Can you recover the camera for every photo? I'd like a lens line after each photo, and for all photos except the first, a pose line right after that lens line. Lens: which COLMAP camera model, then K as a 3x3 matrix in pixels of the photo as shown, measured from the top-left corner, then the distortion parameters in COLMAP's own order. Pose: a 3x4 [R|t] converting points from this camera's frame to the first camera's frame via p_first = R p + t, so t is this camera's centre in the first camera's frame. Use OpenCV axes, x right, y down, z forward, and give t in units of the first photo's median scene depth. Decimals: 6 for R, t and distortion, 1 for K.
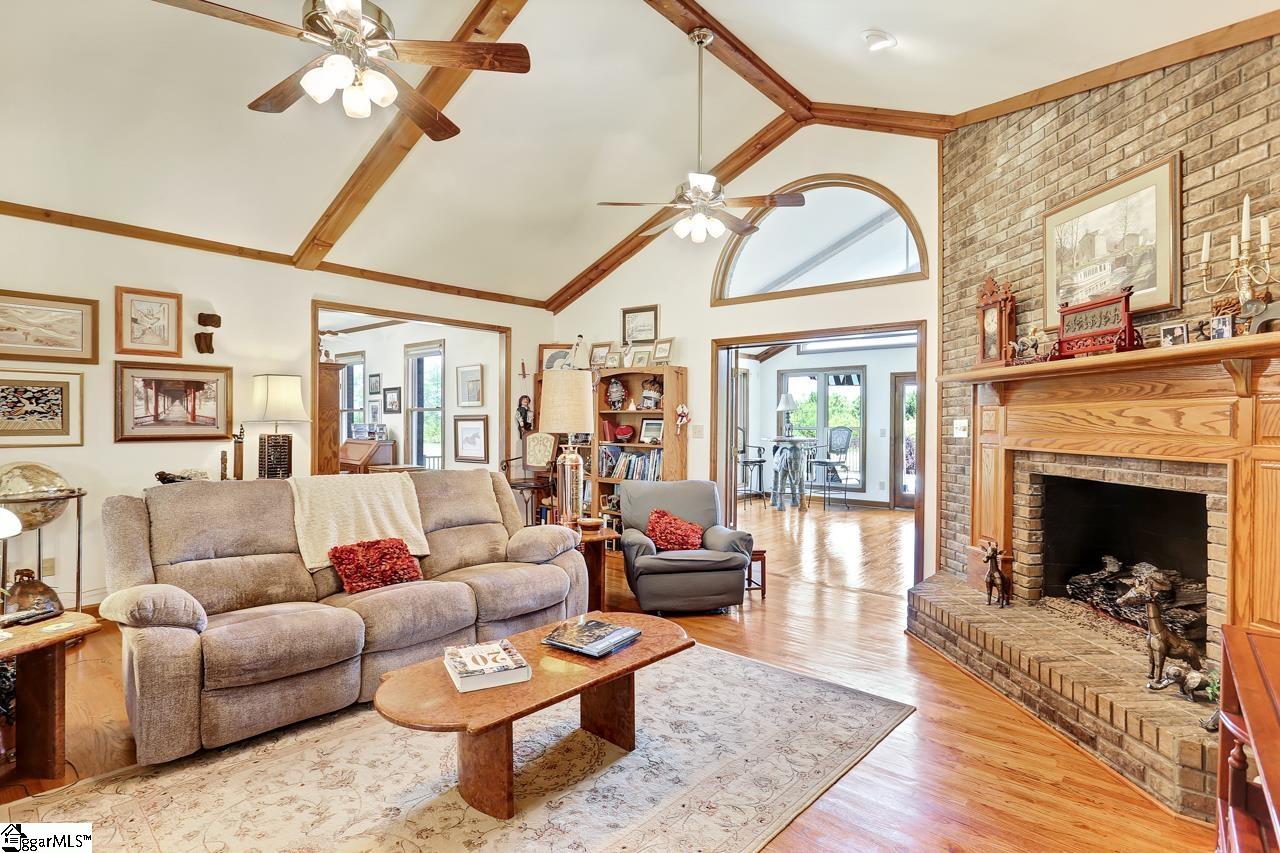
lens RADIAL K [[642.9, 0, 633.5], [0, 642.9, 426.0], [0, 0, 1]] dist [-0.007429, 0.002601]
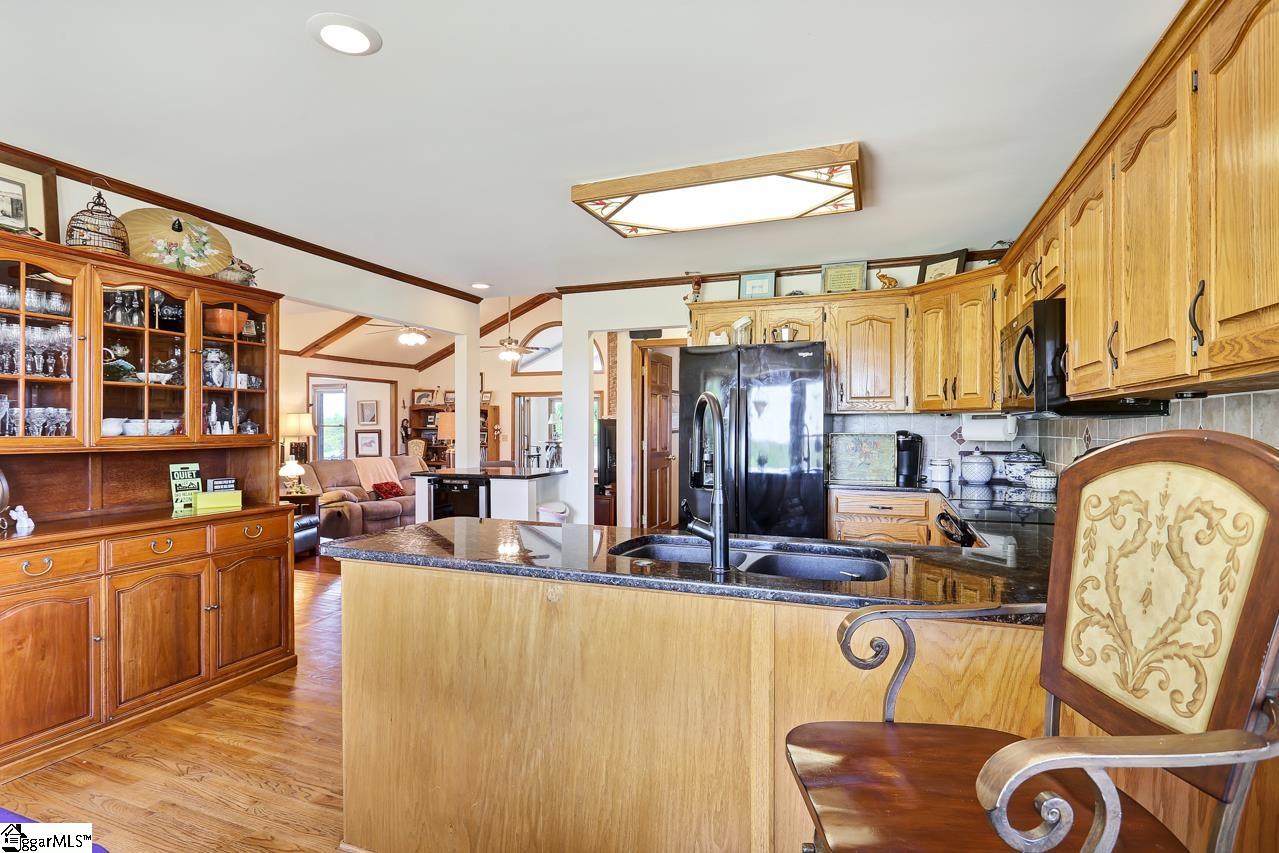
lens RADIAL K [[642.4, 0, 633.1], [0, 642.4, 427.0], [0, 0, 1]] dist [-0.007429, 0.002601]
pose [[0.945406, -0.005598, 0.325847, -0.176101], [0.006732, 0.999975, -0.002351, -0.018867], [-0.325826, 0.004416, 0.945420, -1.032466]]
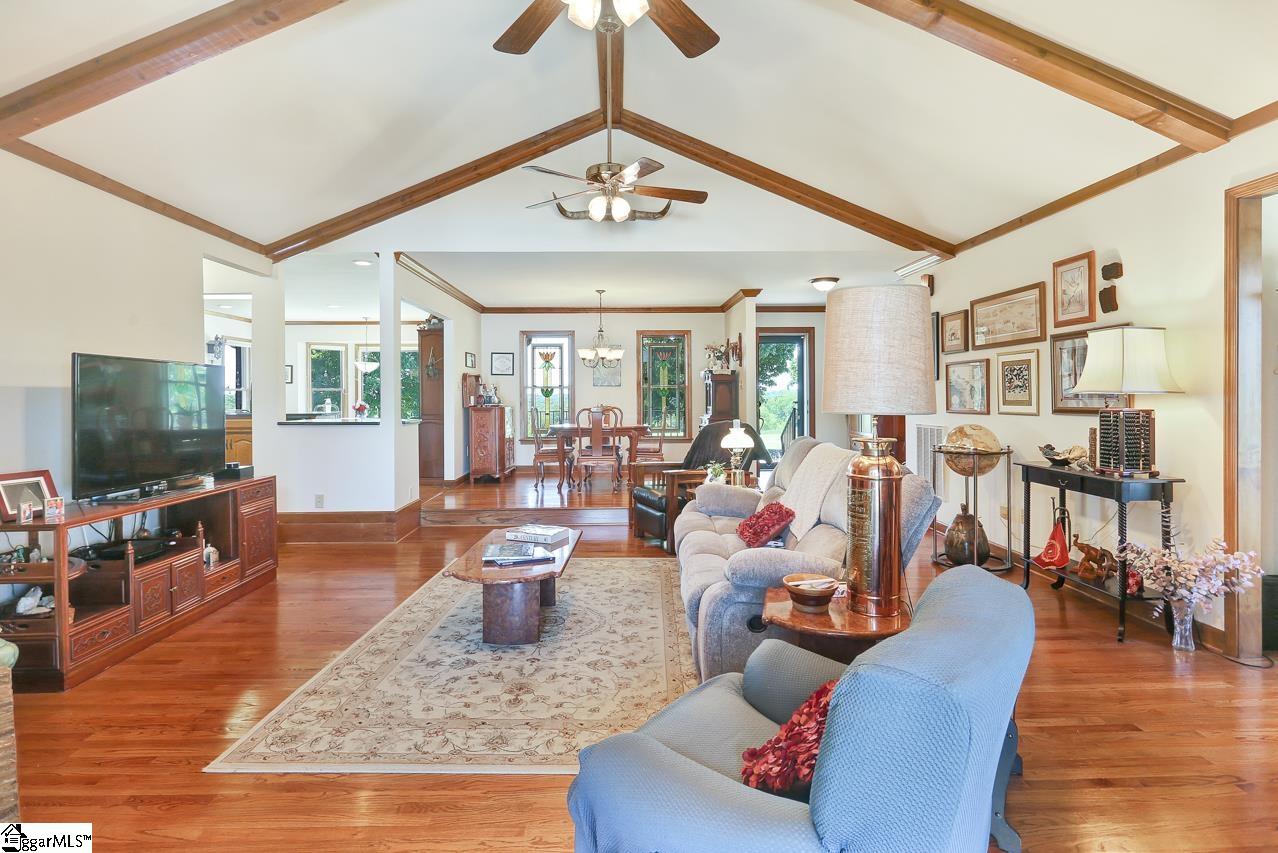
lens RADIAL K [[641.9, 0, 632.0], [0, 641.9, 399.8], [0, 0, 1]] dist [-0.007429, 0.002601]
pose [[-0.747815, 0.002356, -0.663903, 0.192533], [-0.001455, 0.999985, 0.005187, -0.000612], [0.663905, 0.004845, -0.747801, 0.650048]]
